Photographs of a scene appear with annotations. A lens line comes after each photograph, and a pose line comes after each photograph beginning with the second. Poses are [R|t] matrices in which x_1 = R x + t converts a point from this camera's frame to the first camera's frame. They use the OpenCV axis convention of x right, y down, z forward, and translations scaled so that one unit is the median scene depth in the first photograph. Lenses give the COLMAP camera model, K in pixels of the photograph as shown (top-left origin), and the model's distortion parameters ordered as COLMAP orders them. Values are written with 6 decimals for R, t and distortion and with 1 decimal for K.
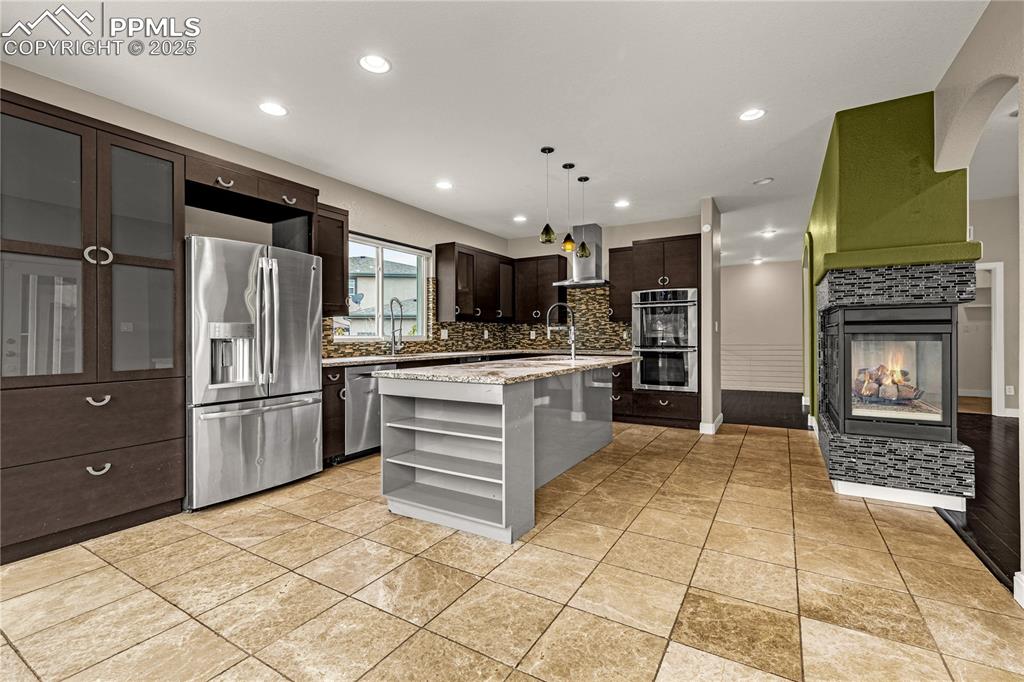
lens RADIAL K [[455.0, 0, 512.0], [0, 455.0, 341.0], [0, 0, 1]] dist [0.002114, 0.001091]
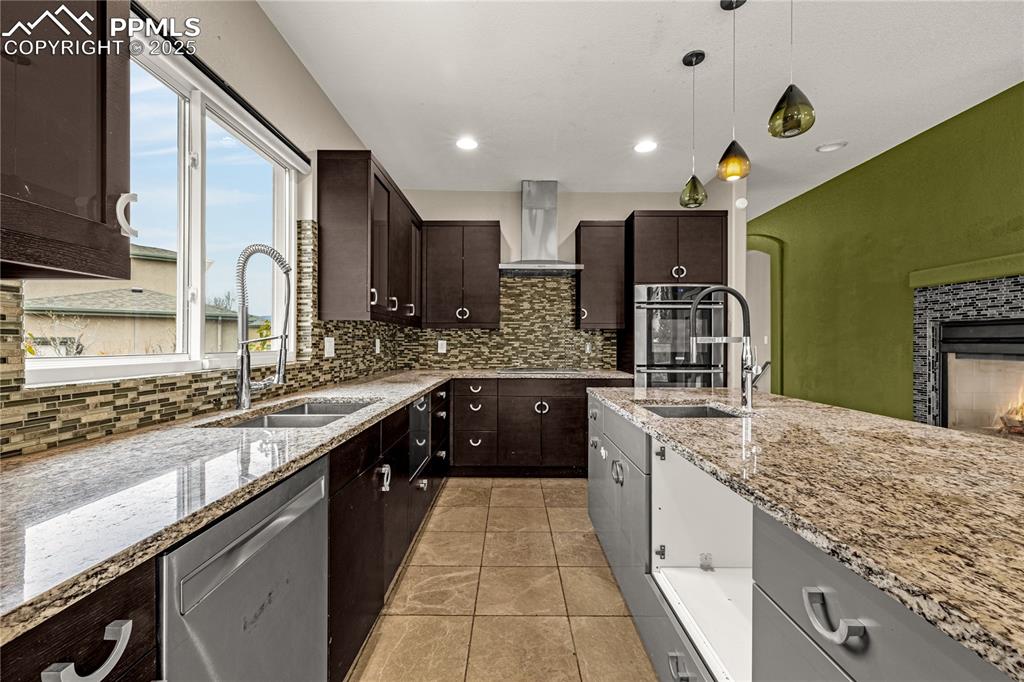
lens RADIAL K [[434.0, 0, 499.8], [0, 434.0, 344.4], [0, 0, 1]] dist [0.001030, 0.000162]
pose [[0.861185, 0.003349, 0.508280, -0.231677], [0.000038, 0.999978, -0.006653, -0.015011], [-0.508291, 0.005749, 0.861166, 0.536628]]
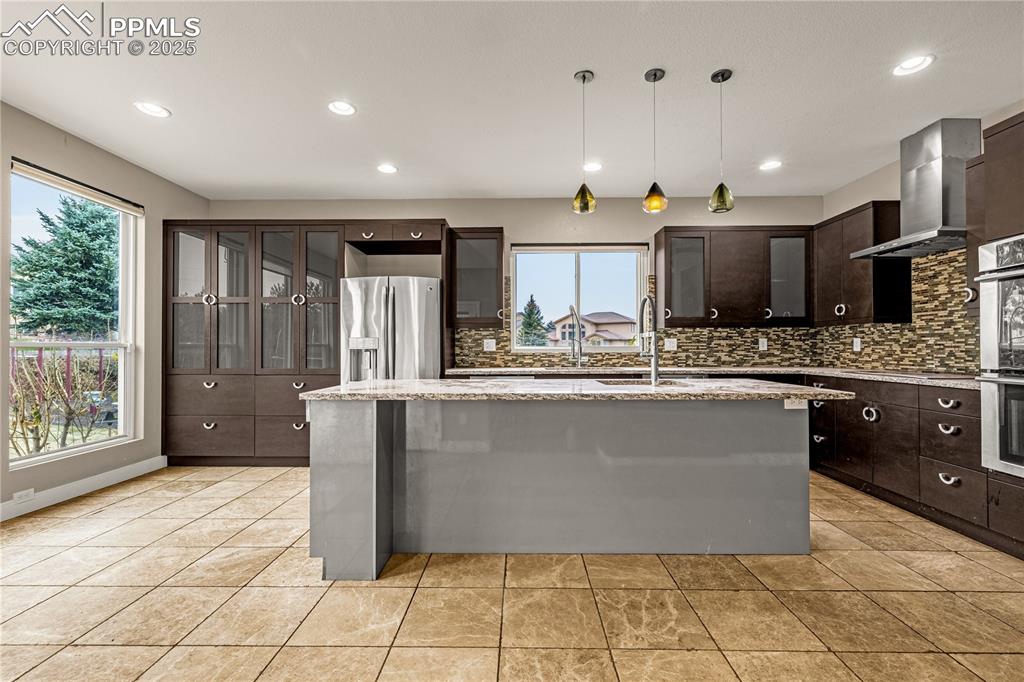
lens RADIAL K [[455.0, 0, 512.0], [0, 455.0, 341.0], [0, 0, 1]] dist [0.002114, 0.001091]
pose [[0.488464, -0.011024, -0.872514, 0.419204], [-0.009118, 0.999801, -0.017737, -0.004222], [0.872536, 0.016619, 0.488266, 0.382497]]
